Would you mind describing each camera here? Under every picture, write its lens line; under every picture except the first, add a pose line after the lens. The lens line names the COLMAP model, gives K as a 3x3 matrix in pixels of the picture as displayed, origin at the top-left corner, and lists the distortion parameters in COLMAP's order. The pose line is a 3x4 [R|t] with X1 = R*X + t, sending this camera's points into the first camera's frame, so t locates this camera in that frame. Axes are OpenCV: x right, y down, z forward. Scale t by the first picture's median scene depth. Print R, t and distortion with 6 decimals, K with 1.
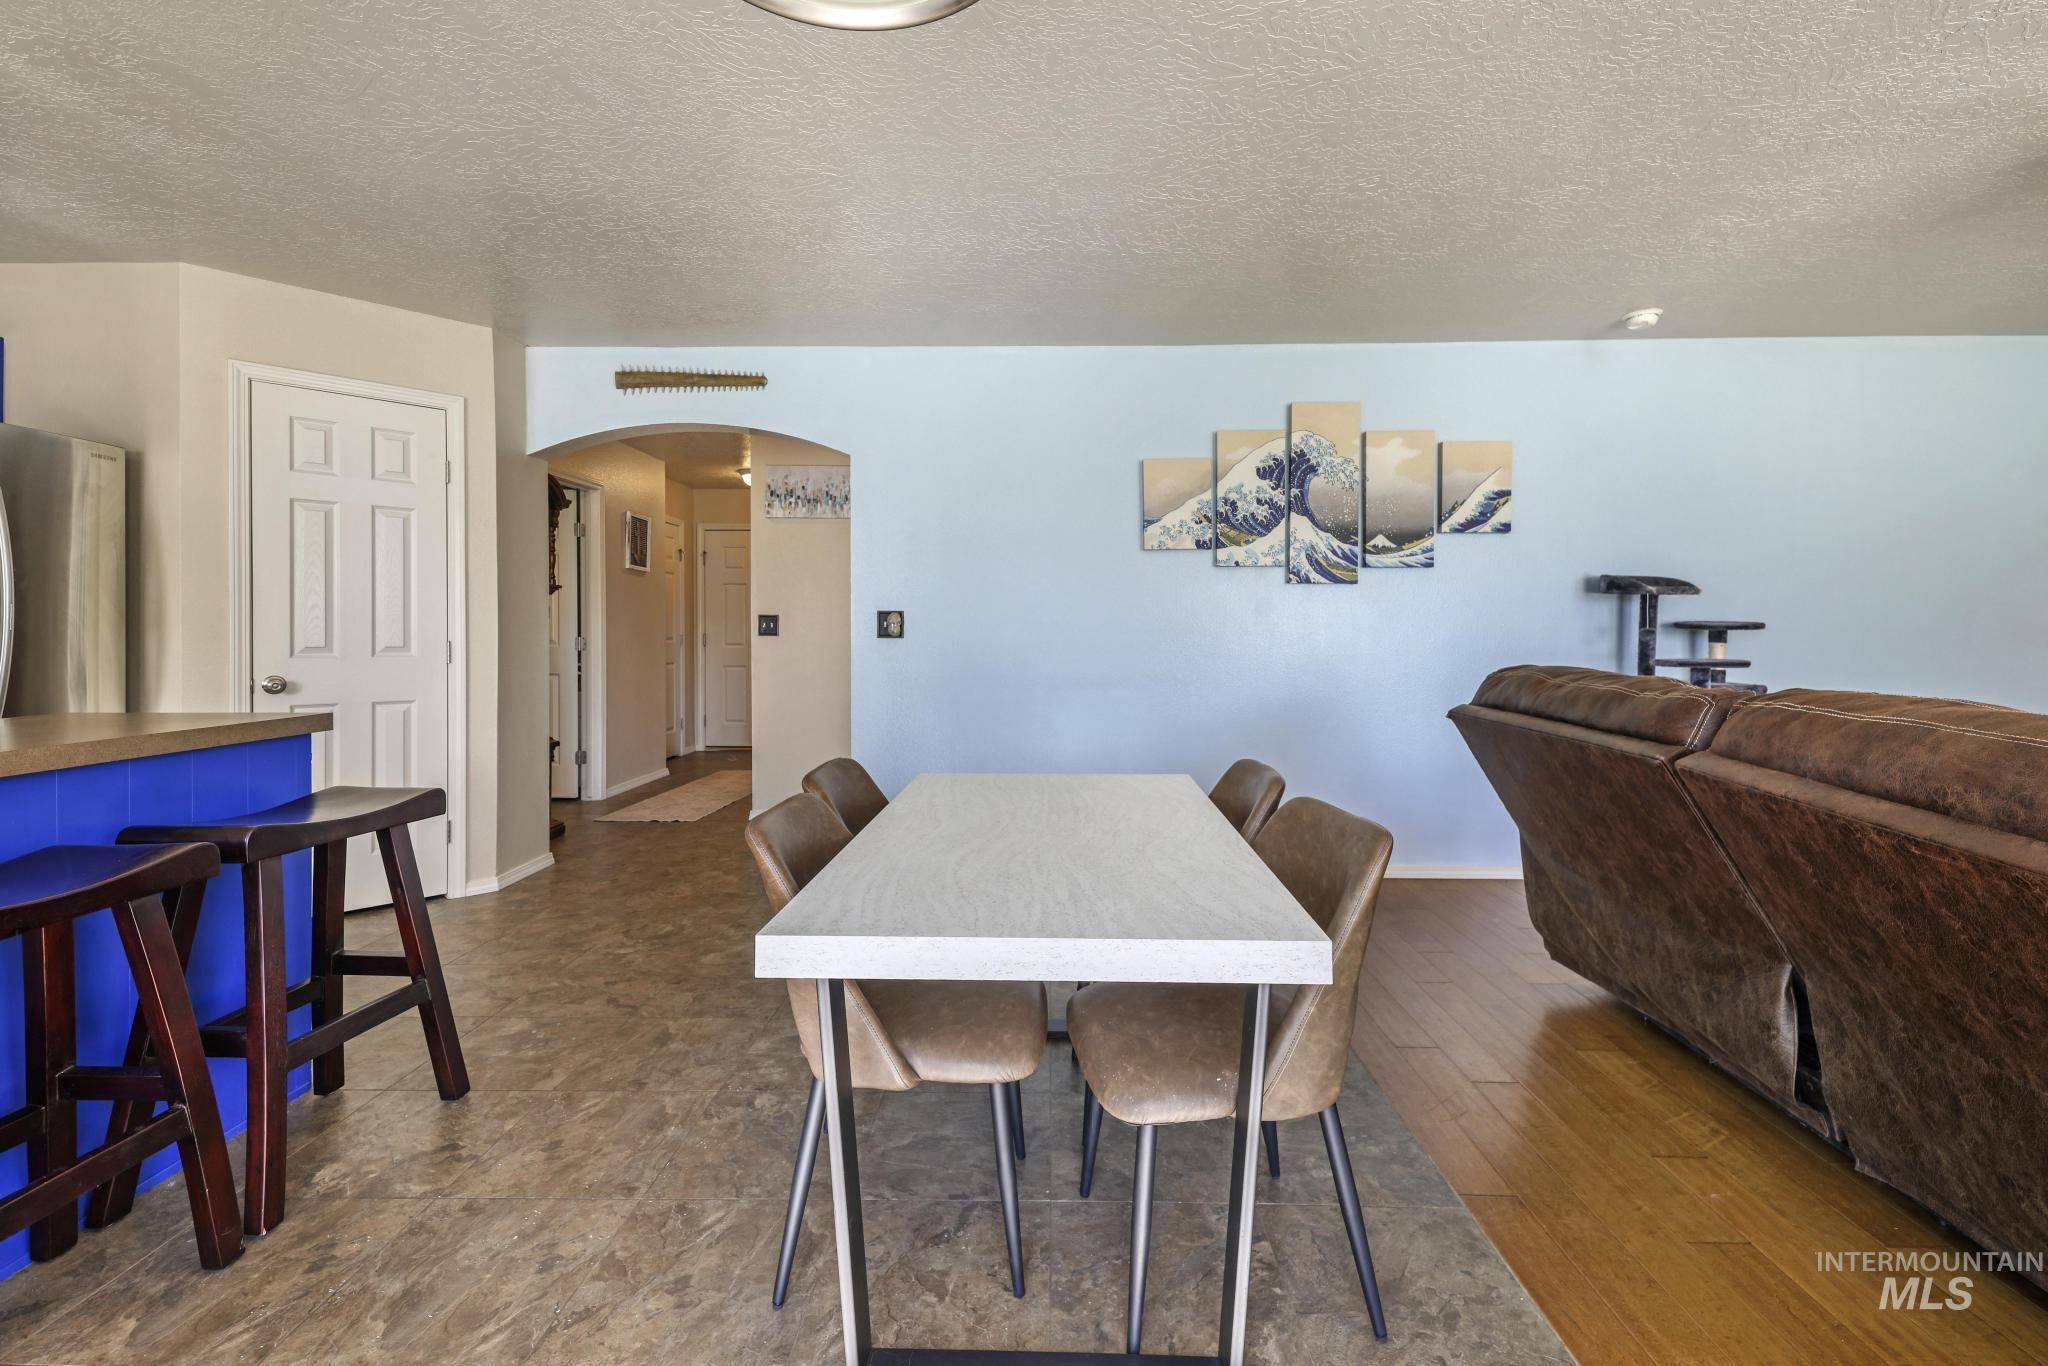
lens RADIAL K [[858.4, 0, 1034.0], [0, 858.4, 651.0], [0, 0, 1]] dist [0.012929, -0.000154]
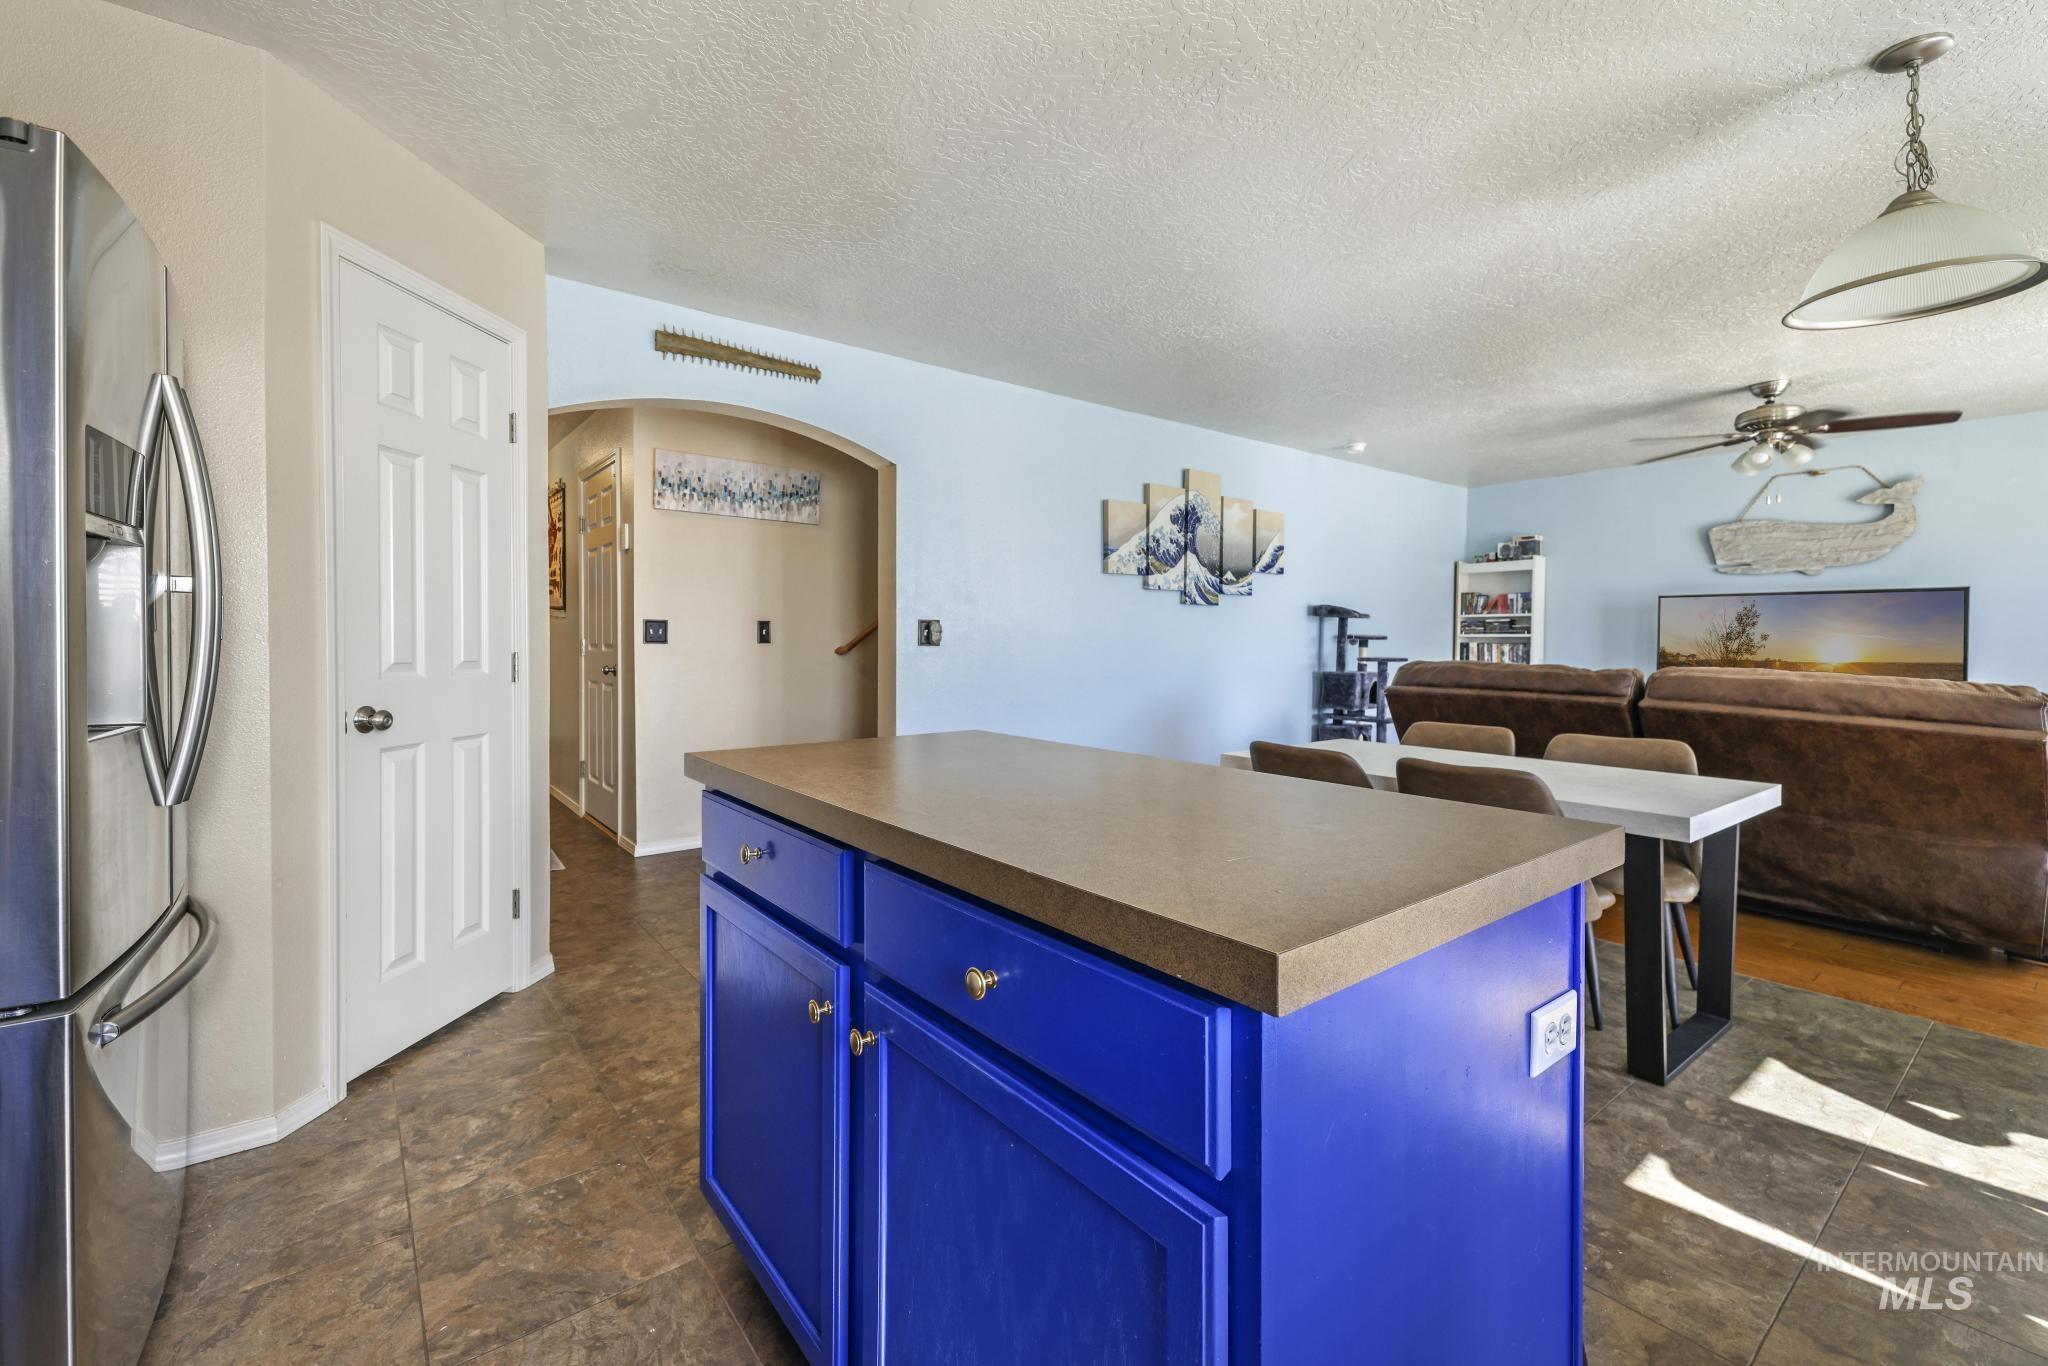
lens RADIAL K [[852.7, 0, 1005.1], [0, 852.7, 660.8], [0, 0, 1]] dist [0.011005, -0.006727]
pose [[0.783064, -0.014438, 0.621774, -0.747237], [0.013915, 0.999887, 0.005694, -0.002388], [-0.621786, 0.004193, 0.783176, 0.140339]]
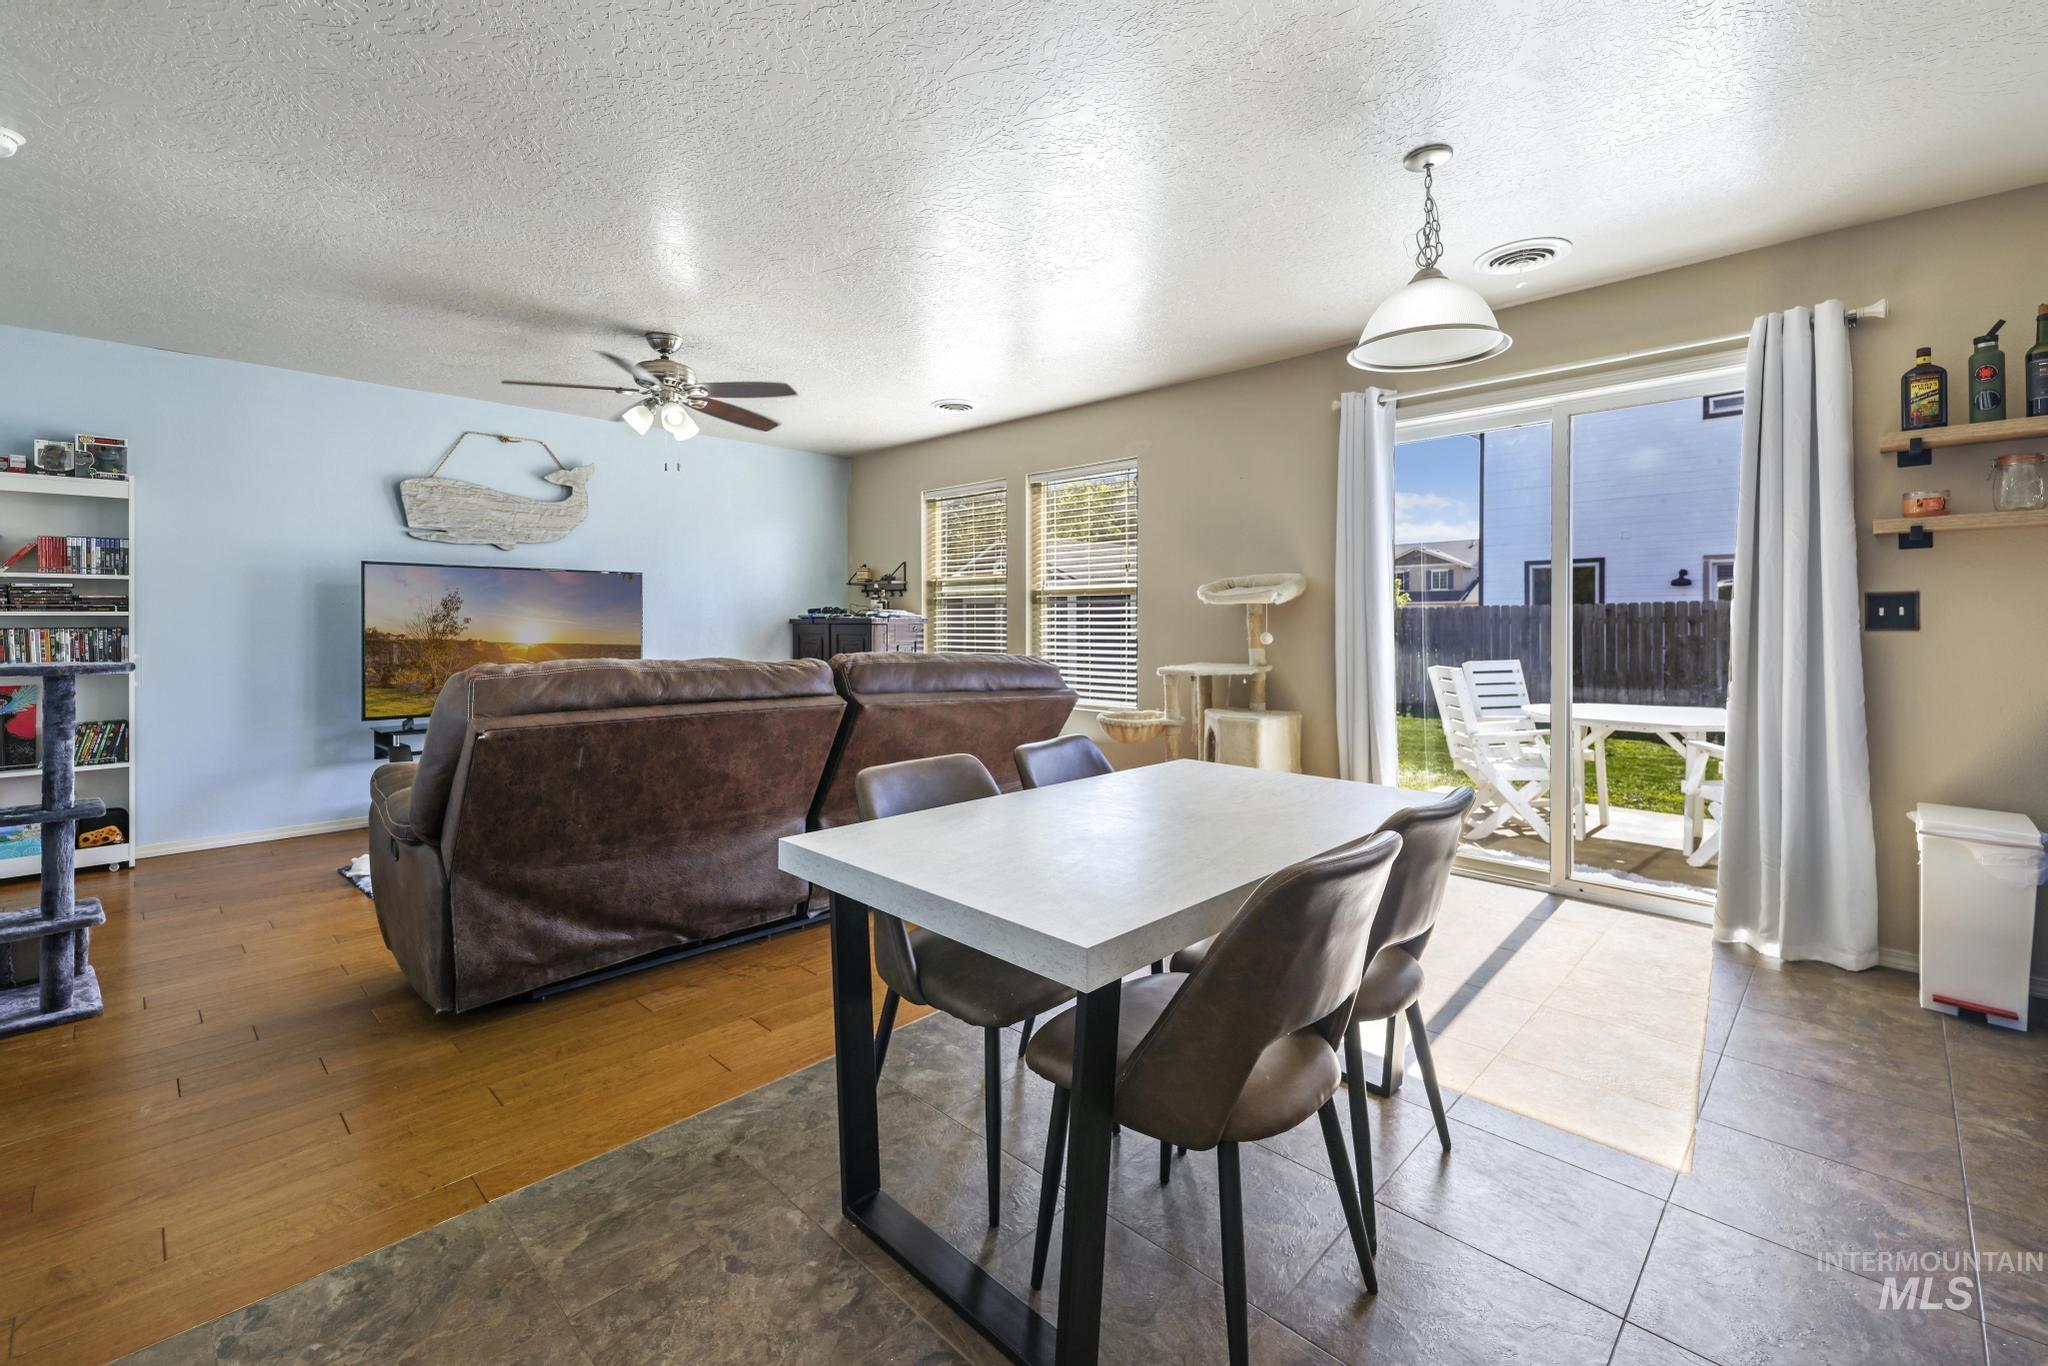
lens RADIAL K [[866.1, 0, 1008.2], [0, 866.1, 624.8], [0, 0, 1]] dist [0.002645, -0.000557]
pose [[-0.718702, -0.002471, 0.695313, -0.262536], [0.018379, 0.999577, 0.022551, -0.020555], [-0.695075, 0.028987, -0.718353, 0.860475]]
